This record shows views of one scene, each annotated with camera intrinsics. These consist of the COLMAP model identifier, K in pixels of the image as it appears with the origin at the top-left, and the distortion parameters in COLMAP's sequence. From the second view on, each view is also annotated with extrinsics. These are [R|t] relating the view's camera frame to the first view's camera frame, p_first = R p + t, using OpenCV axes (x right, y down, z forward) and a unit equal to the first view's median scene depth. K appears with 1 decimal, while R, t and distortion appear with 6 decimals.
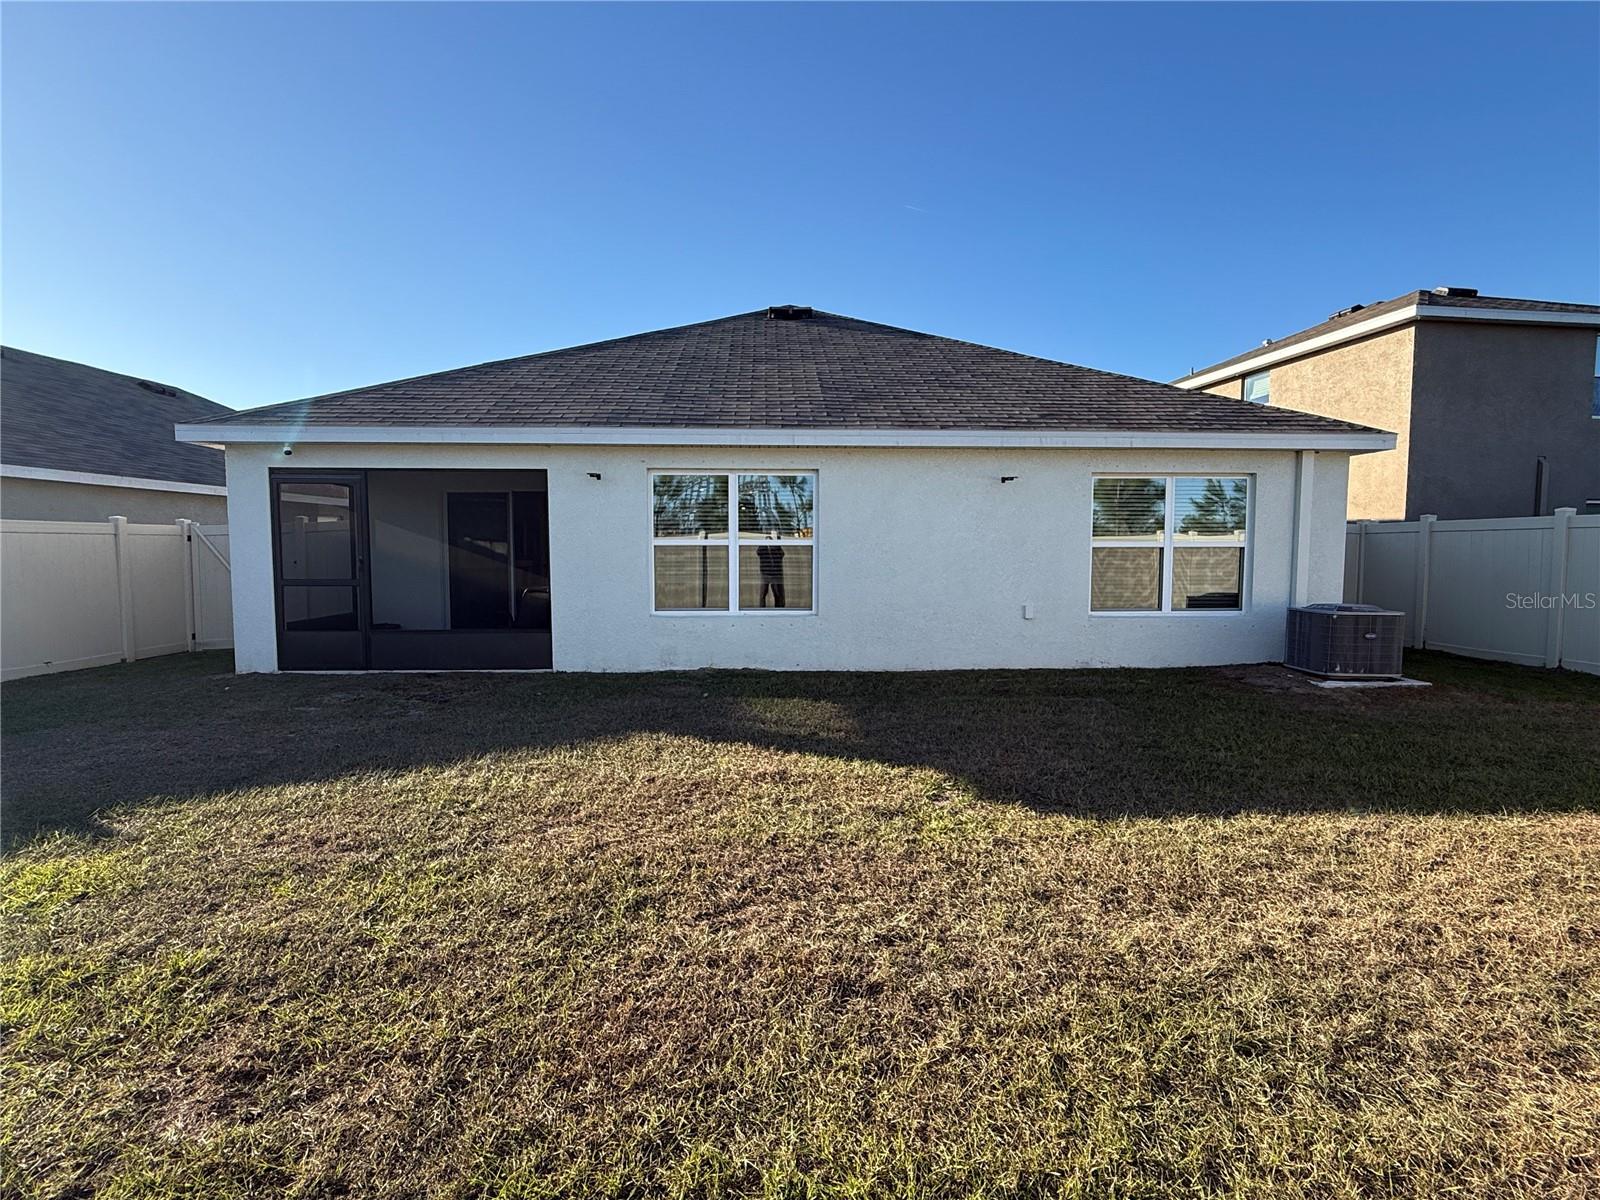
lens RADIAL K [[810.3, 0, 801.6], [0, 810.3, 602.2], [0, 0, 1]] dist [-0.000875, -0.000441]
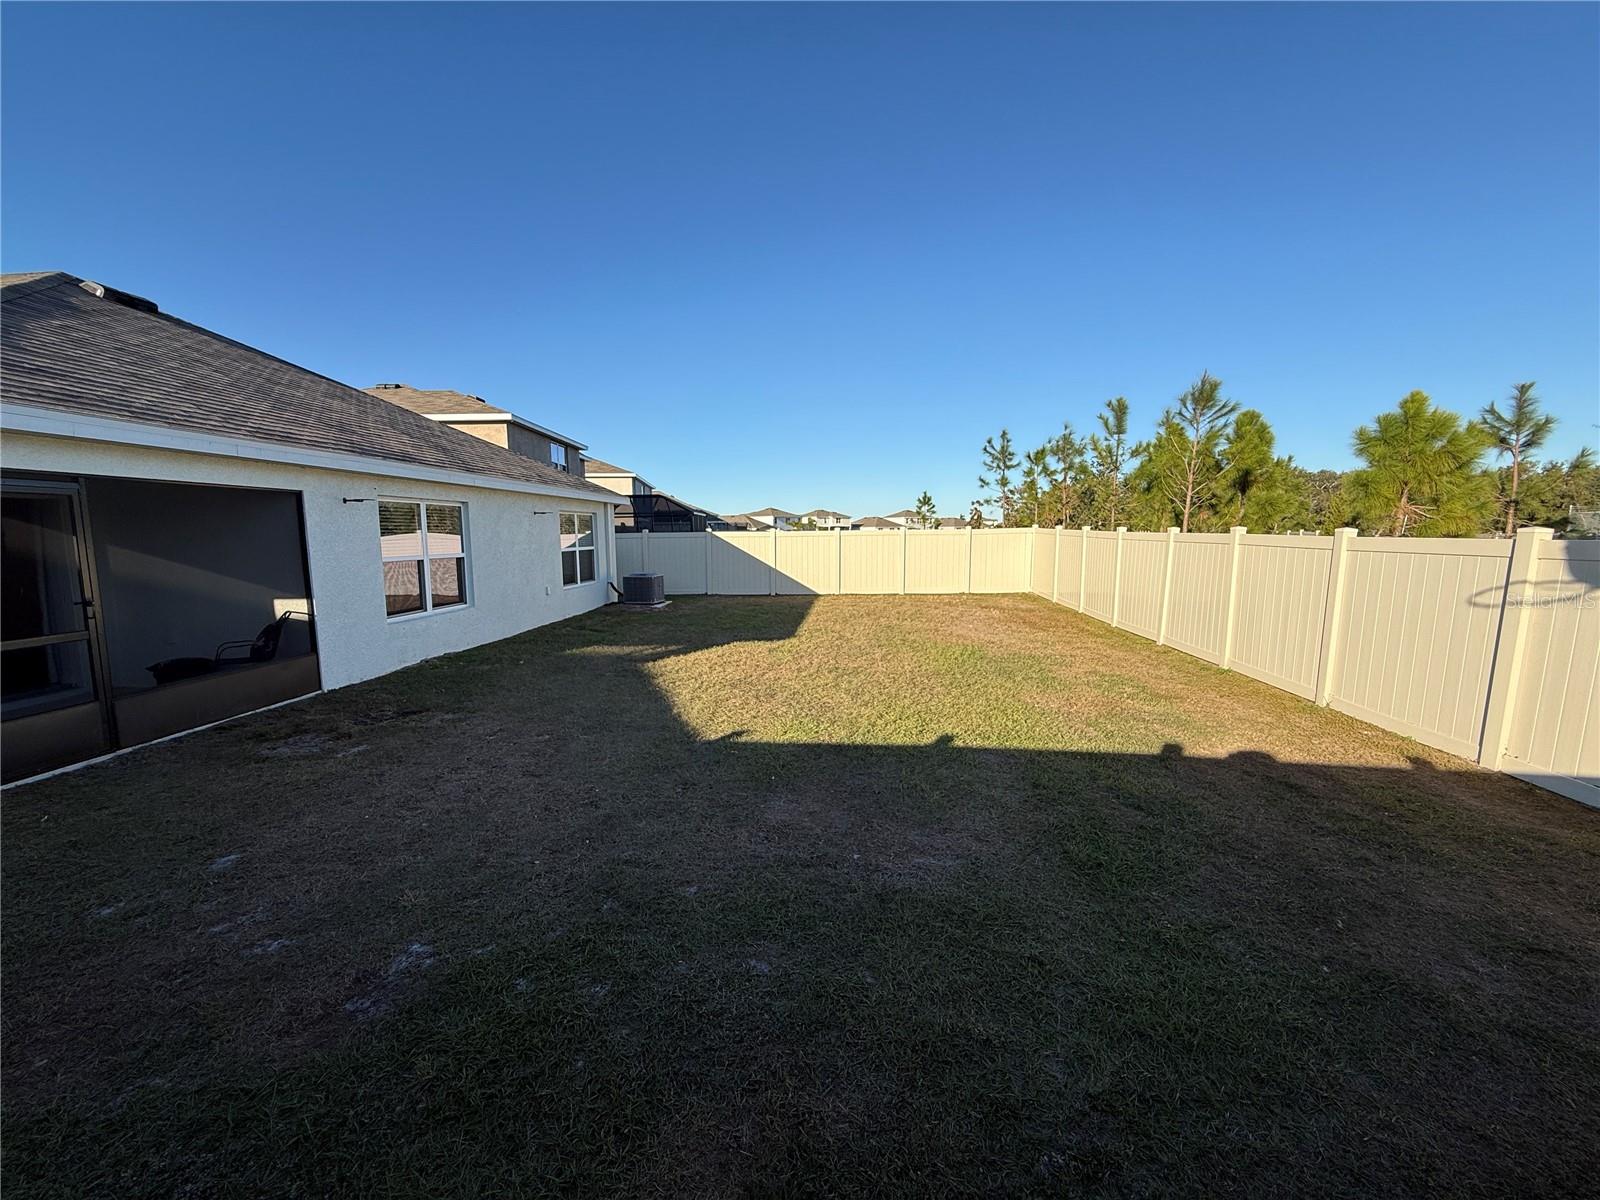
lens RADIAL K [[636.6, 0, 797.8], [0, 636.6, 603.6], [0, 0, 1]] dist [0.000161, -0.000994]
pose [[0.122393, -0.112445, 0.986091, -0.993851], [0.079325, 0.991491, 0.103215, -0.057755], [-0.989307, 0.065588, 0.130272, 0.304514]]
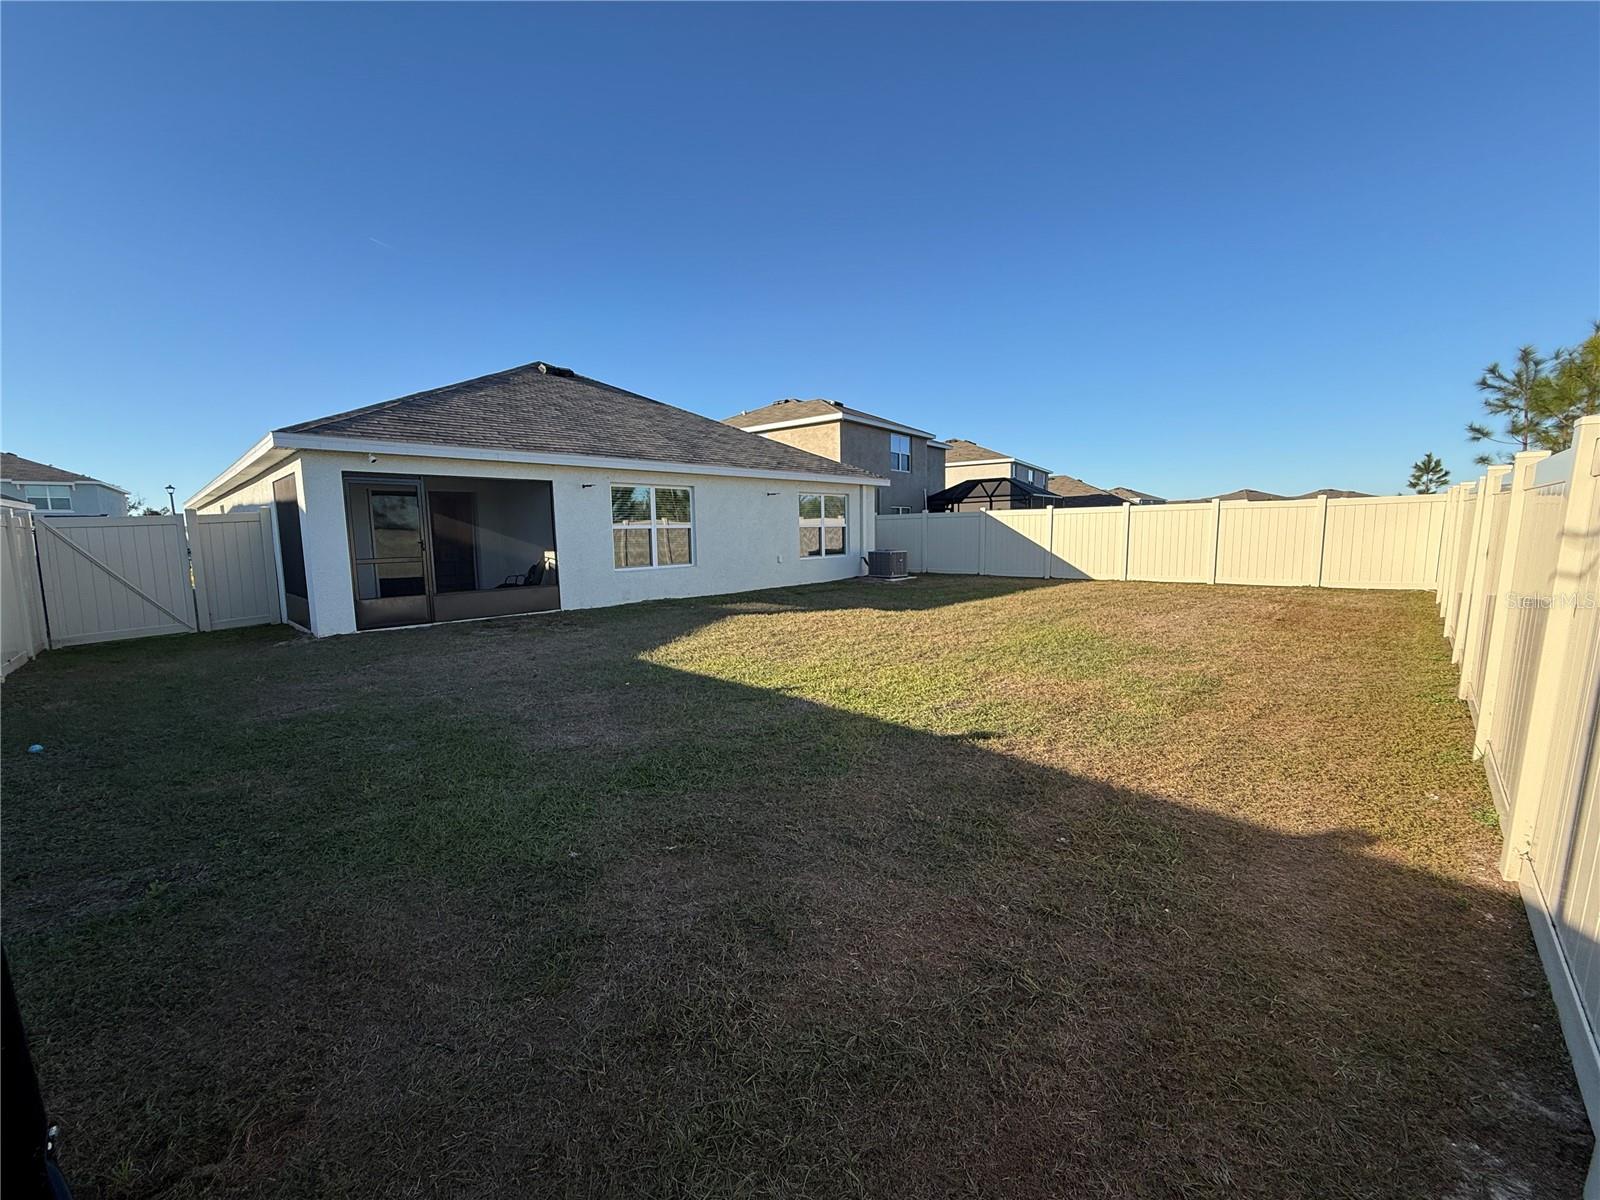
lens RADIAL K [[636.6, 0, 798.1], [0, 636.6, 603.5], [0, 0, 1]] dist [0.000161, -0.000994]
pose [[0.718426, -0.093995, 0.689223, -0.817870], [0.065497, 0.995567, 0.067502, 0.018290], [-0.692513, -0.003353, 0.721398, -0.201164]]
